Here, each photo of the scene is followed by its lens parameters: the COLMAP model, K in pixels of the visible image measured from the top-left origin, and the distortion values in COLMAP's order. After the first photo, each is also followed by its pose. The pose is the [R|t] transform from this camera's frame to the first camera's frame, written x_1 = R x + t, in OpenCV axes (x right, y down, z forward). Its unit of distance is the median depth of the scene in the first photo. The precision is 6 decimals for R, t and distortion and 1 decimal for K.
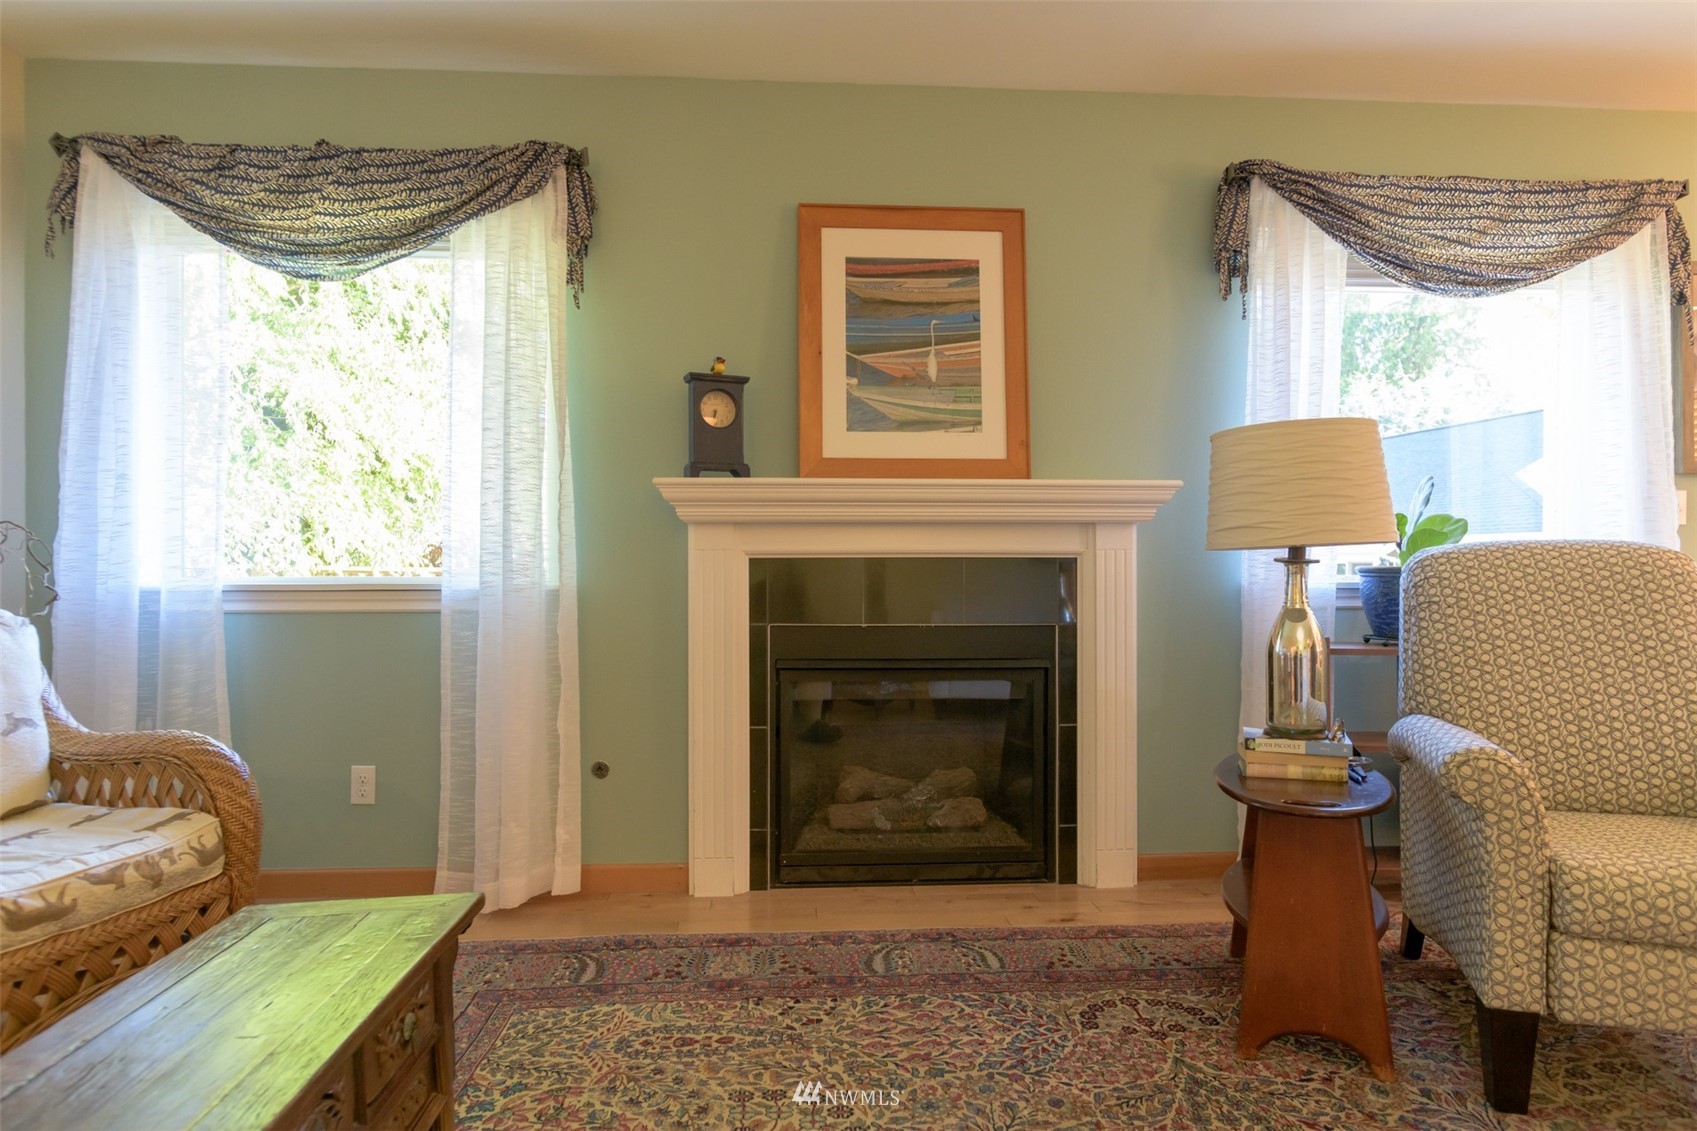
lens RADIAL K [[972.4, 0, 859.4], [0, 972.4, 561.7], [0, 0, 1]] dist [-0.004708, -0.000690]
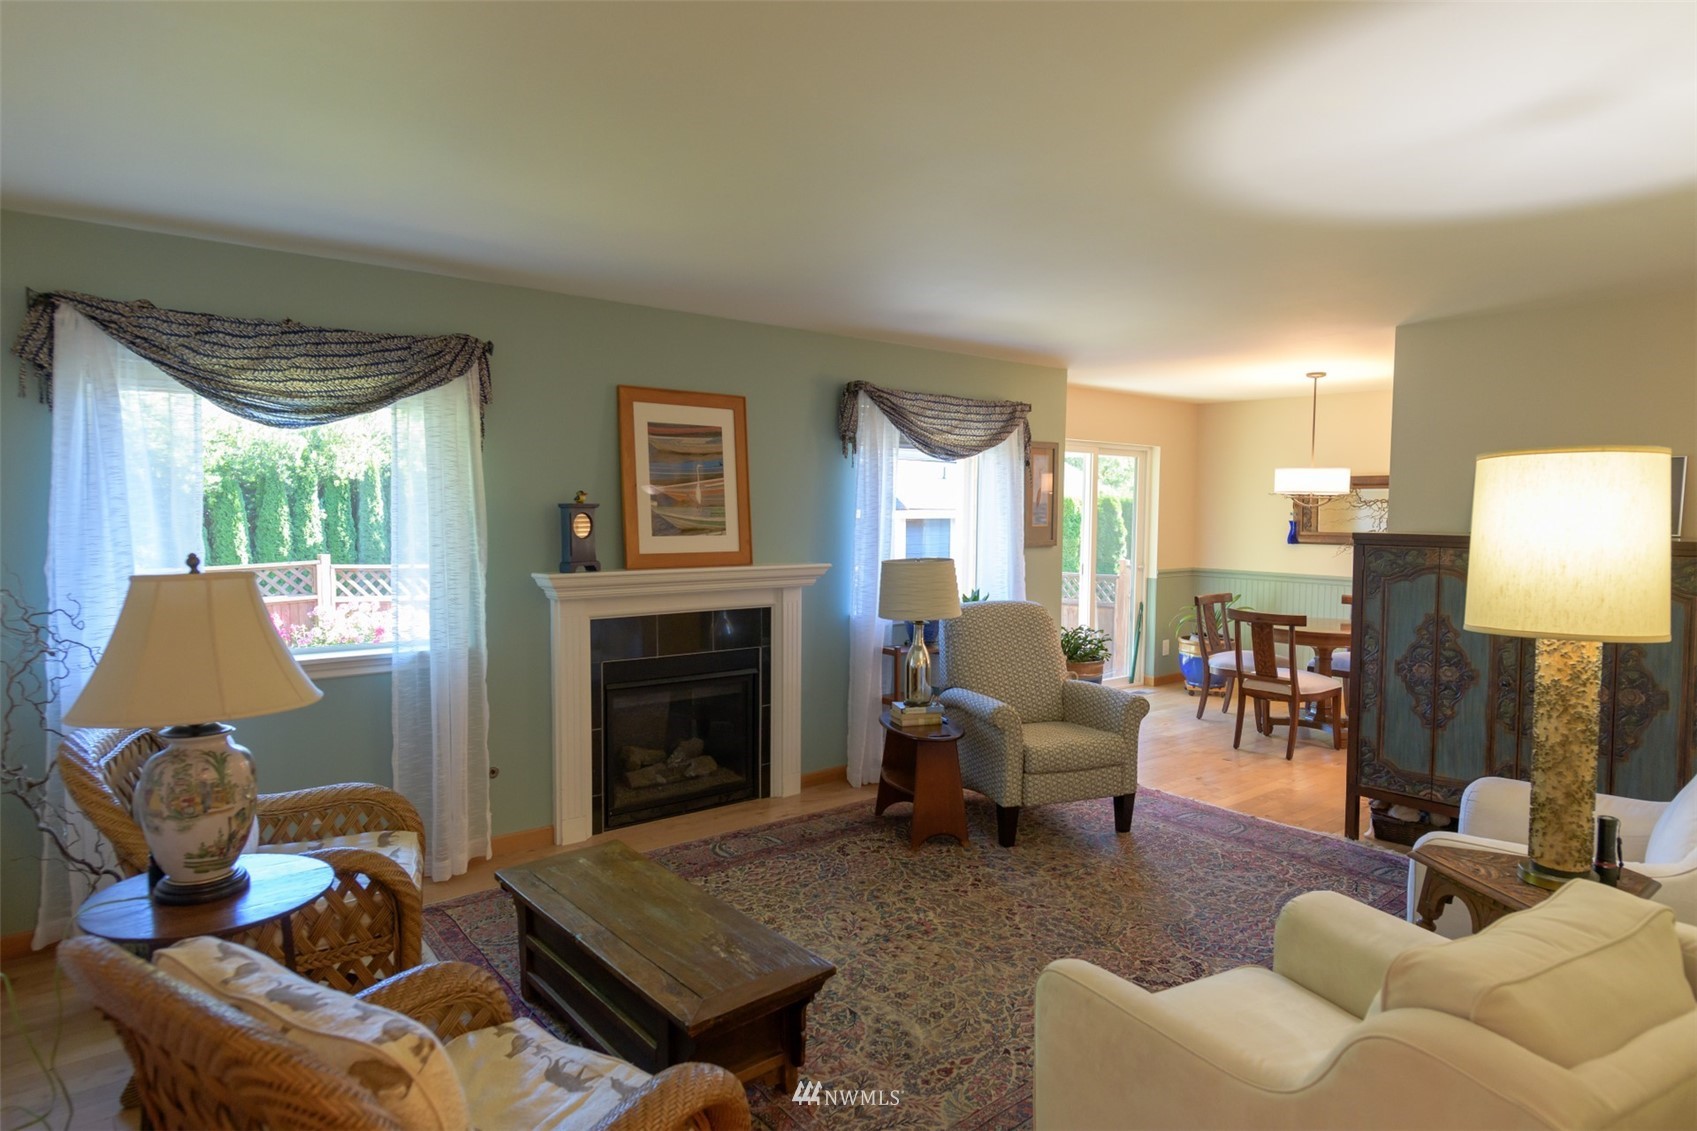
lens RADIAL K [[987.3, 0, 845.6], [0, 987.3, 560.1], [0, 0, 1]] dist [-0.004104, -0.000771]
pose [[0.812749, -0.023489, 0.582141, -0.682829], [-0.012575, 0.998247, 0.057835, -0.190493], [-0.582479, -0.054326, 0.811029, -0.472340]]
